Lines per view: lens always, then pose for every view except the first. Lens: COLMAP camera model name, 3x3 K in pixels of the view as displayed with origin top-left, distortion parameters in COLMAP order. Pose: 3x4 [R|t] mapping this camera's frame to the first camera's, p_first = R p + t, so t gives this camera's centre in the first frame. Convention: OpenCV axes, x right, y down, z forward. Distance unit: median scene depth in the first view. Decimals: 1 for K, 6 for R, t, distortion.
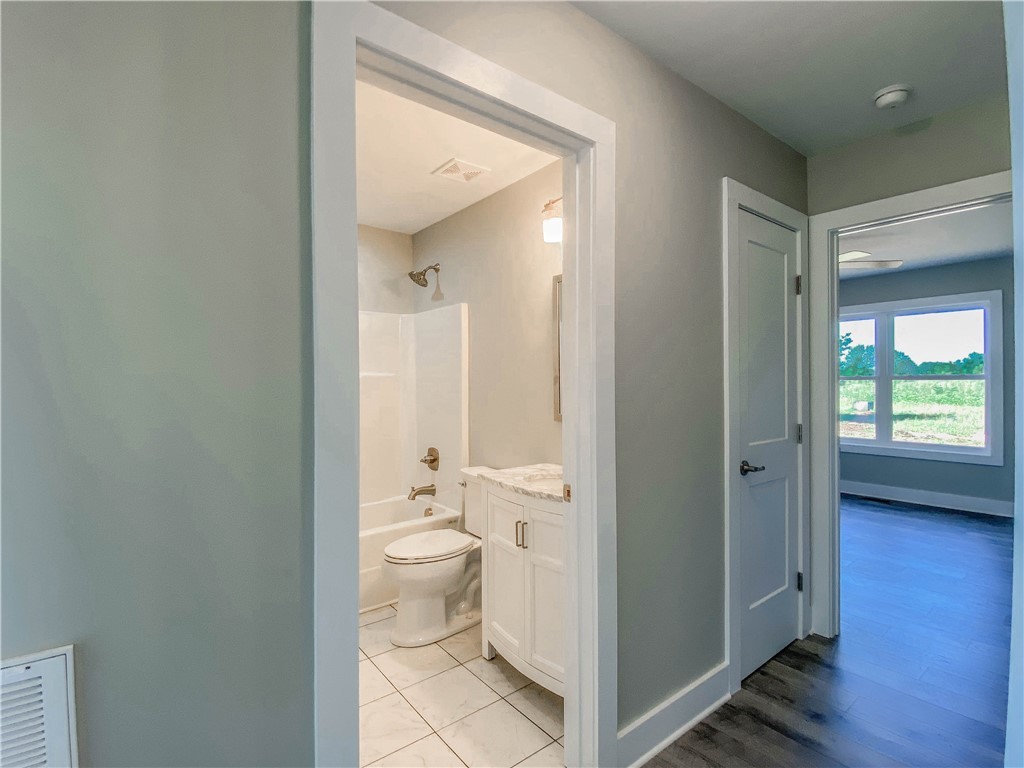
lens RADIAL K [[504.6, 0, 506.0], [0, 504.6, 381.1], [0, 0, 1]] dist [0.017815, -0.018675]
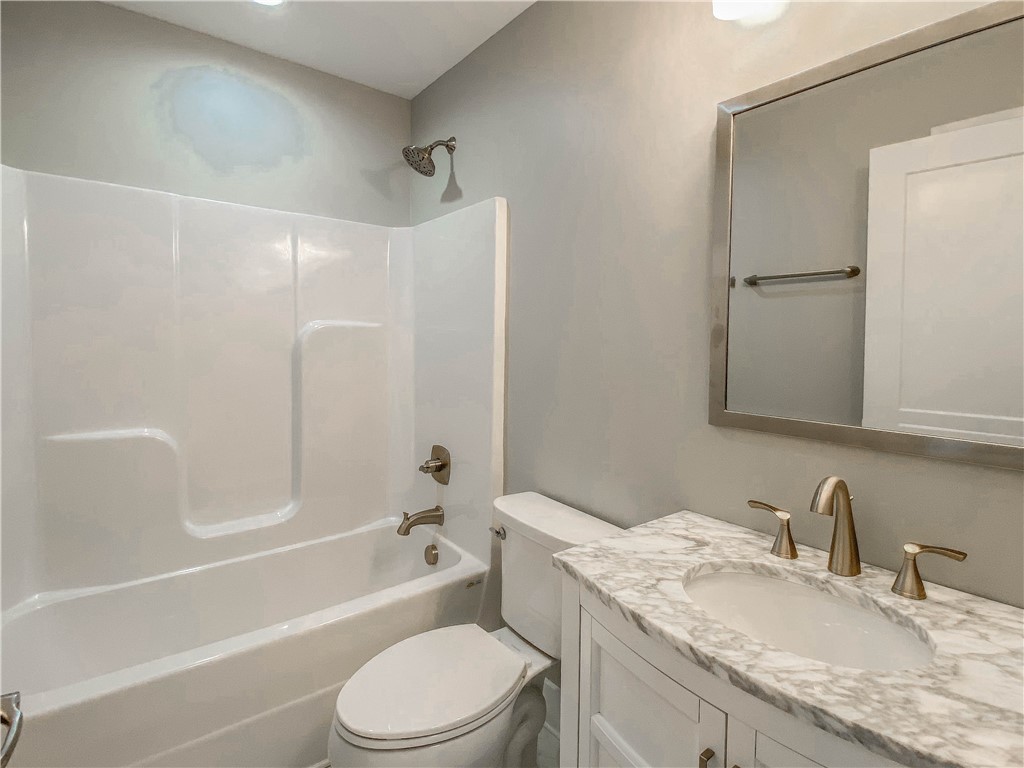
lens RADIAL K [[504.6, 0, 519.4], [0, 504.6, 376.7], [0, 0, 1]] dist [0.017815, -0.018675]
pose [[0.999536, 0.022380, 0.020656, -0.065210], [-0.023676, 0.997617, 0.064800, 0.006746], [-0.019157, -0.065259, 0.997684, 0.402729]]
